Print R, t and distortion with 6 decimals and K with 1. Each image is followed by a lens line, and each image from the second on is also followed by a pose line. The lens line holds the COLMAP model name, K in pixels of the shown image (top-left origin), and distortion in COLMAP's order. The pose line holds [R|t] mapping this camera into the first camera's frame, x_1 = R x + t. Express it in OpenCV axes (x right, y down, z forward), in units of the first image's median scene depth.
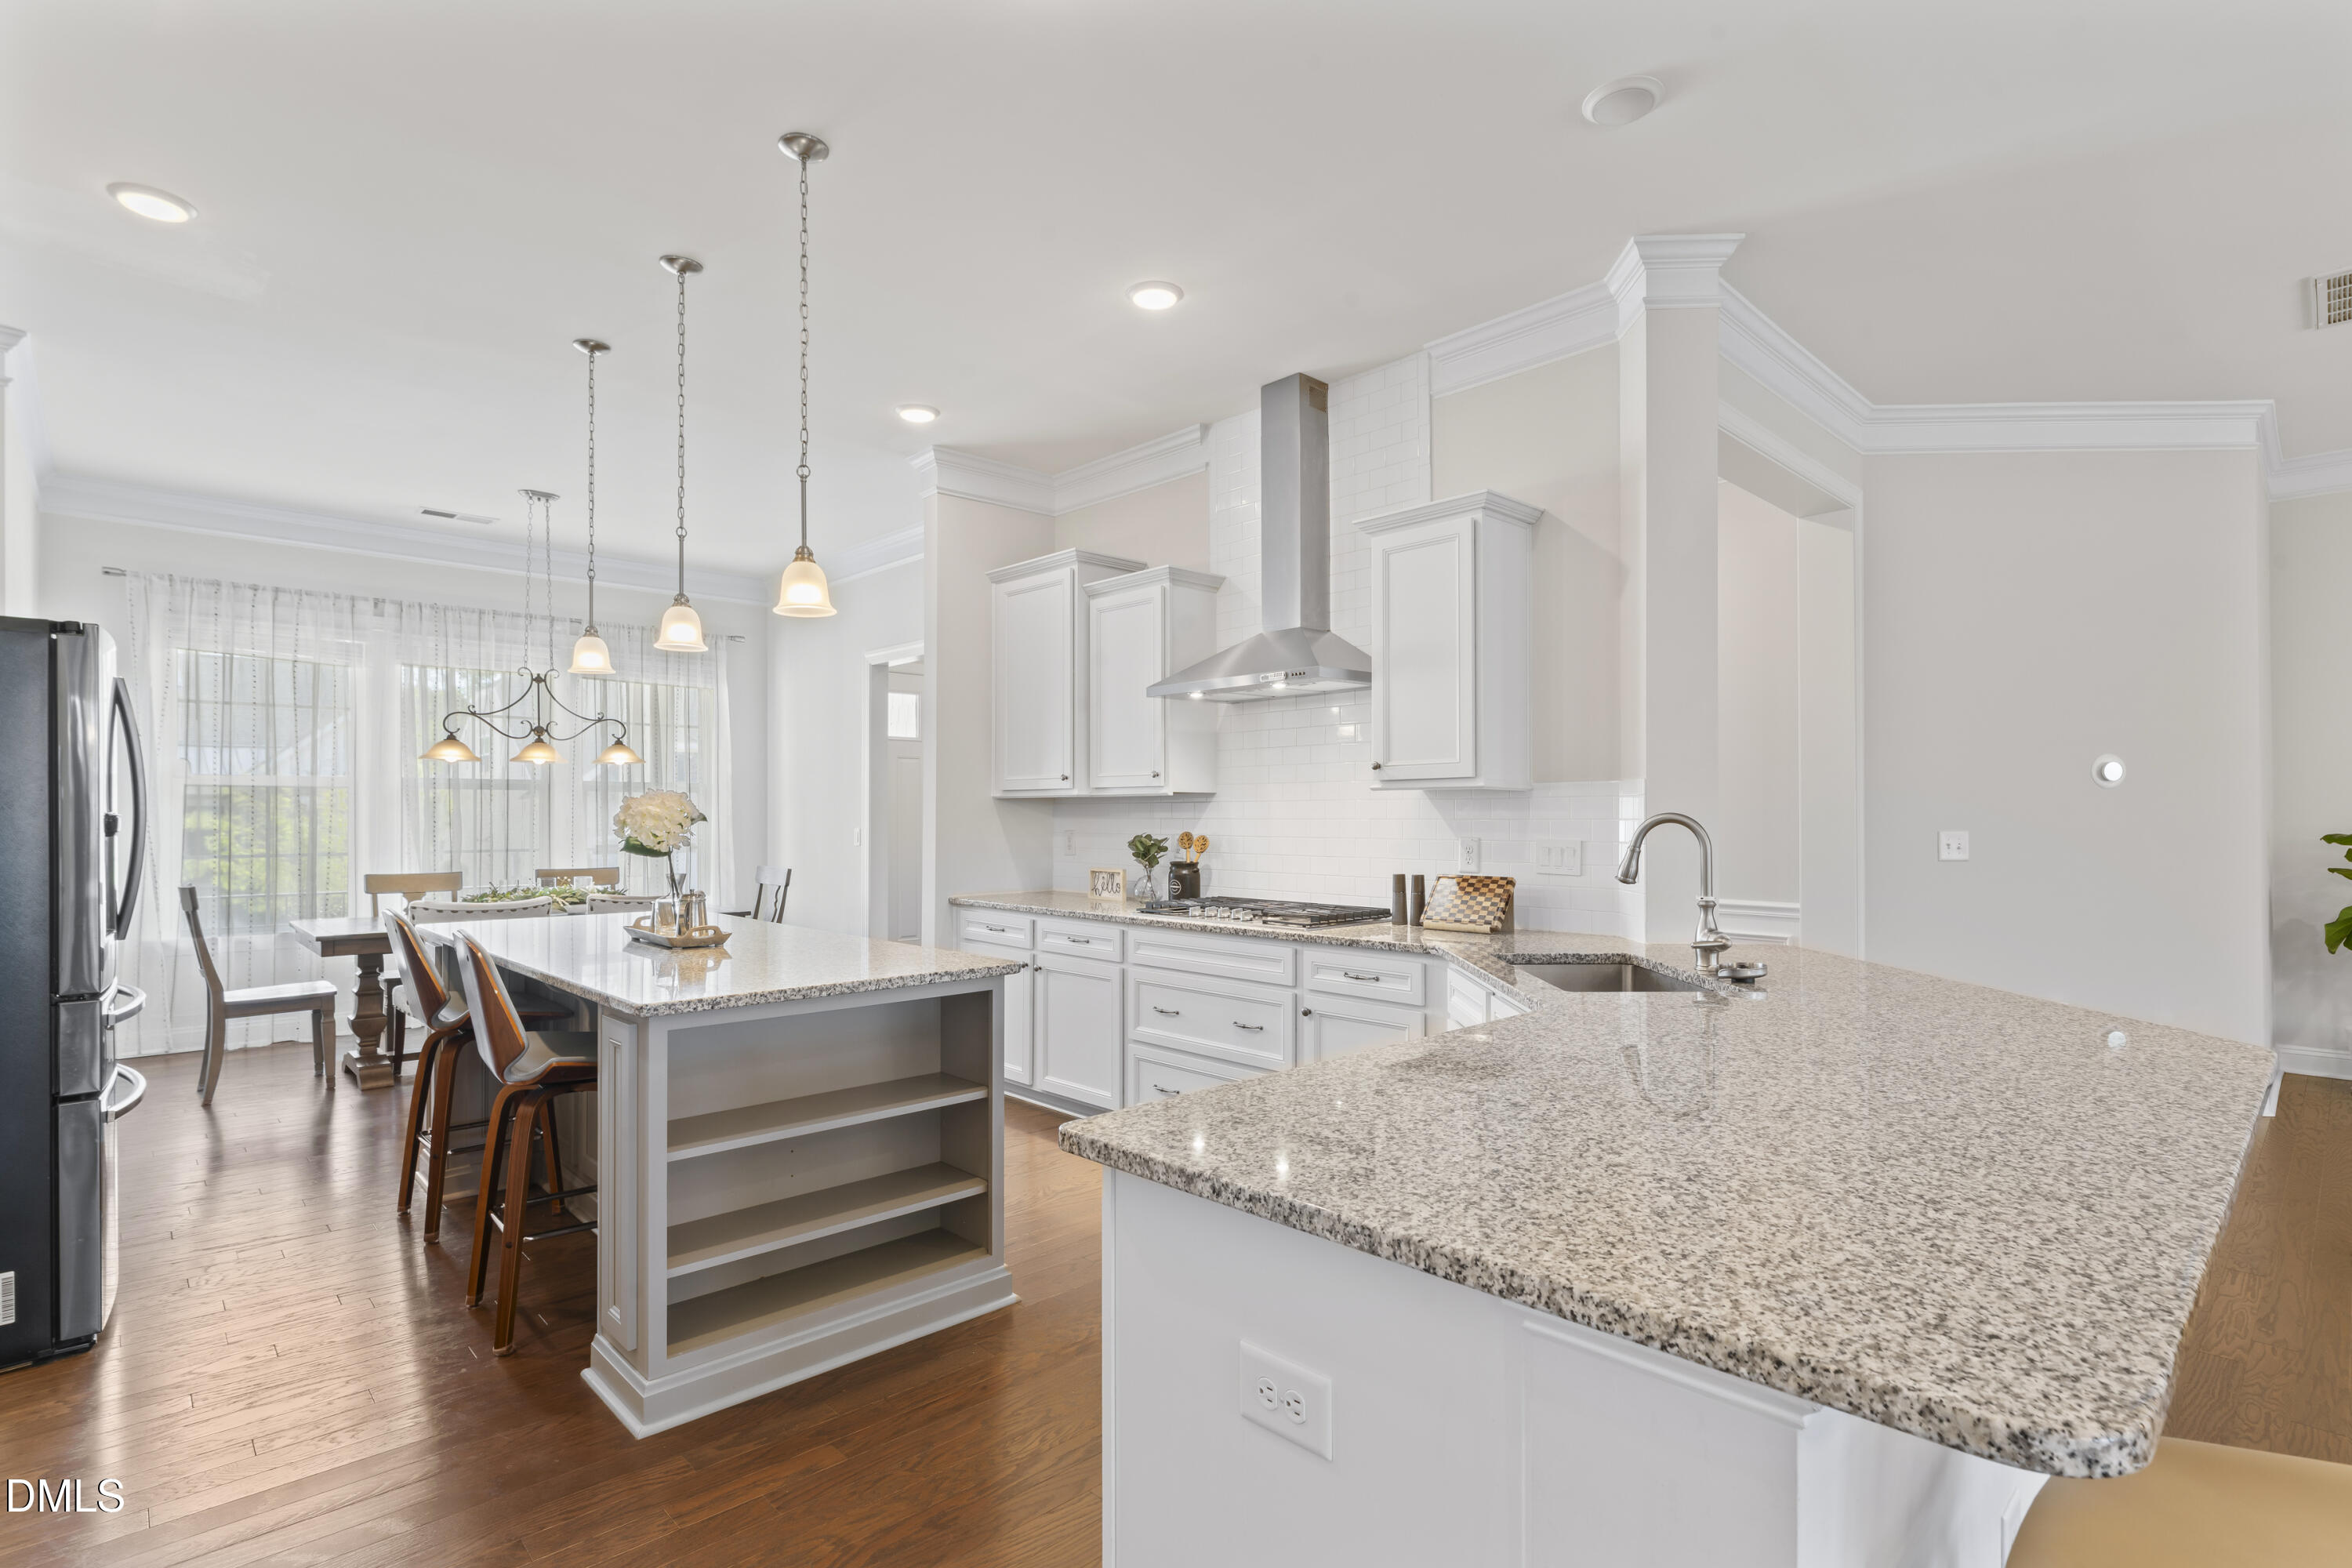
lens RADIAL K [[1140.9, 0, 1180.9], [0, 1140.9, 826.7], [0, 0, 1]] dist [0.000509, -0.000257]
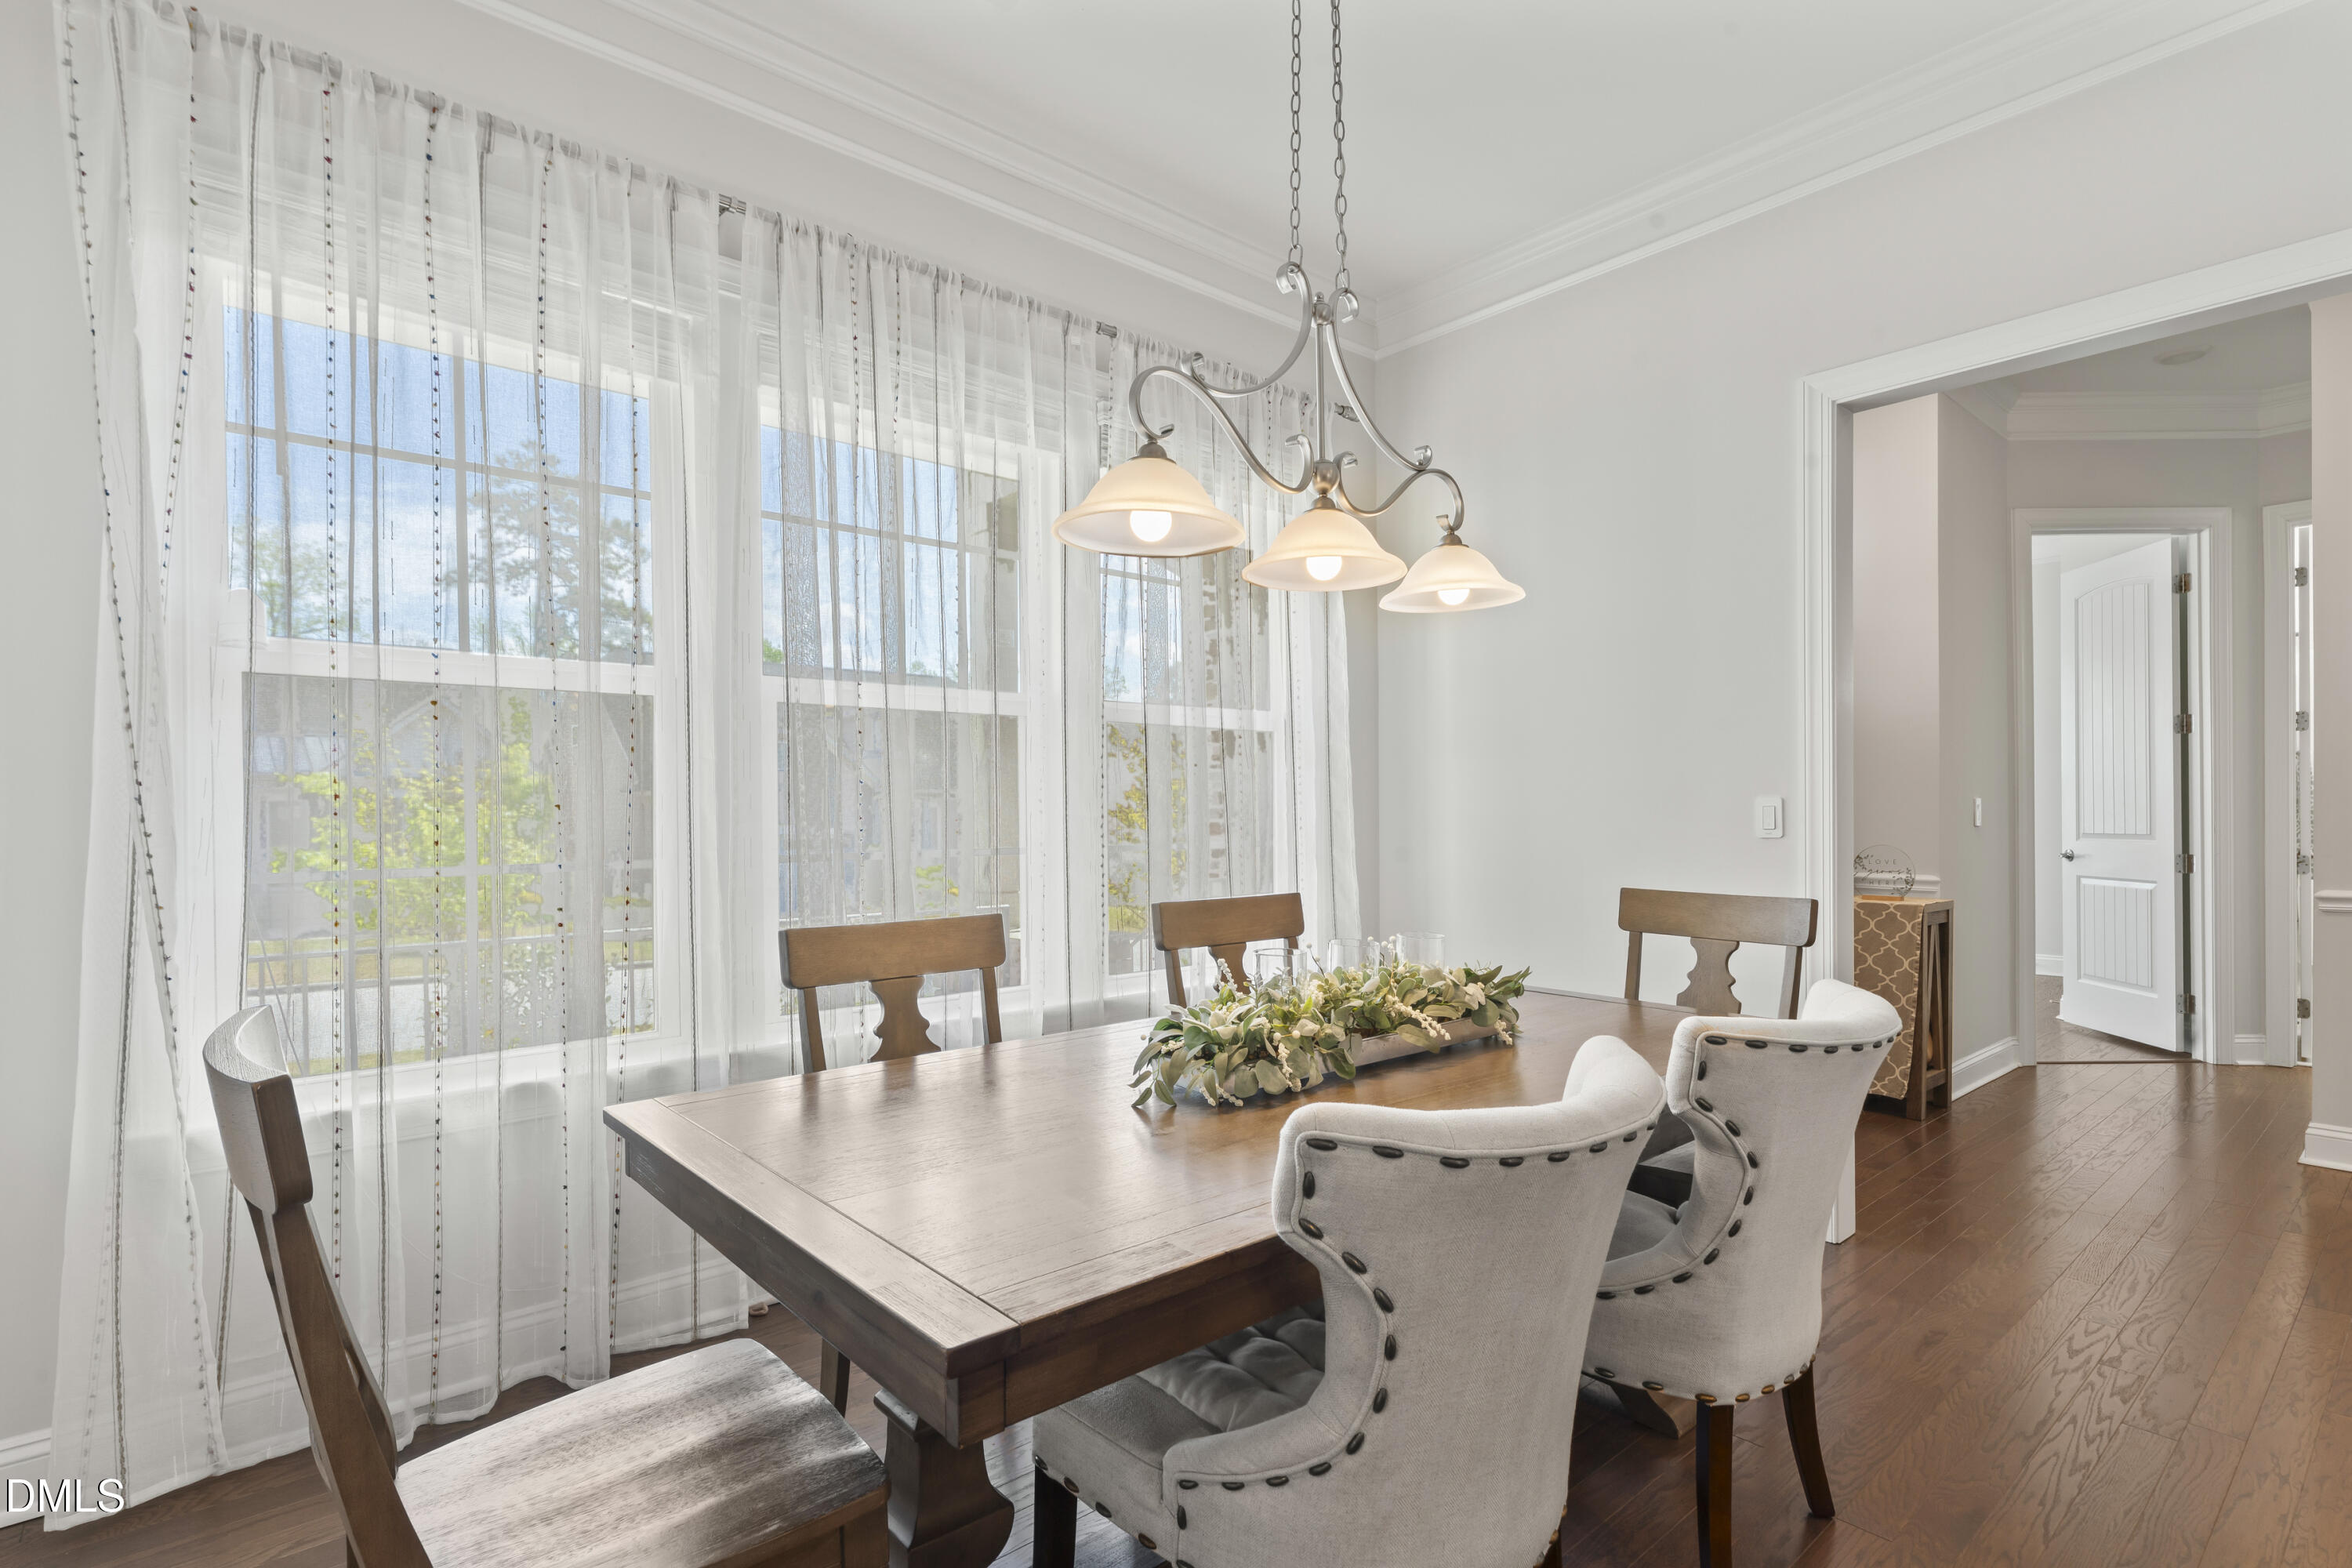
lens RADIAL K [[1140.9, 0, 1180.9], [0, 1140.9, 826.7], [0, 0, 1]] dist [0.000509, -0.000257]
pose [[0.998990, -0.016951, -0.041622, -0.579574], [0.017124, 0.999846, 0.003799, 0.012536], [0.041551, -0.004508, 0.999126, 0.668682]]
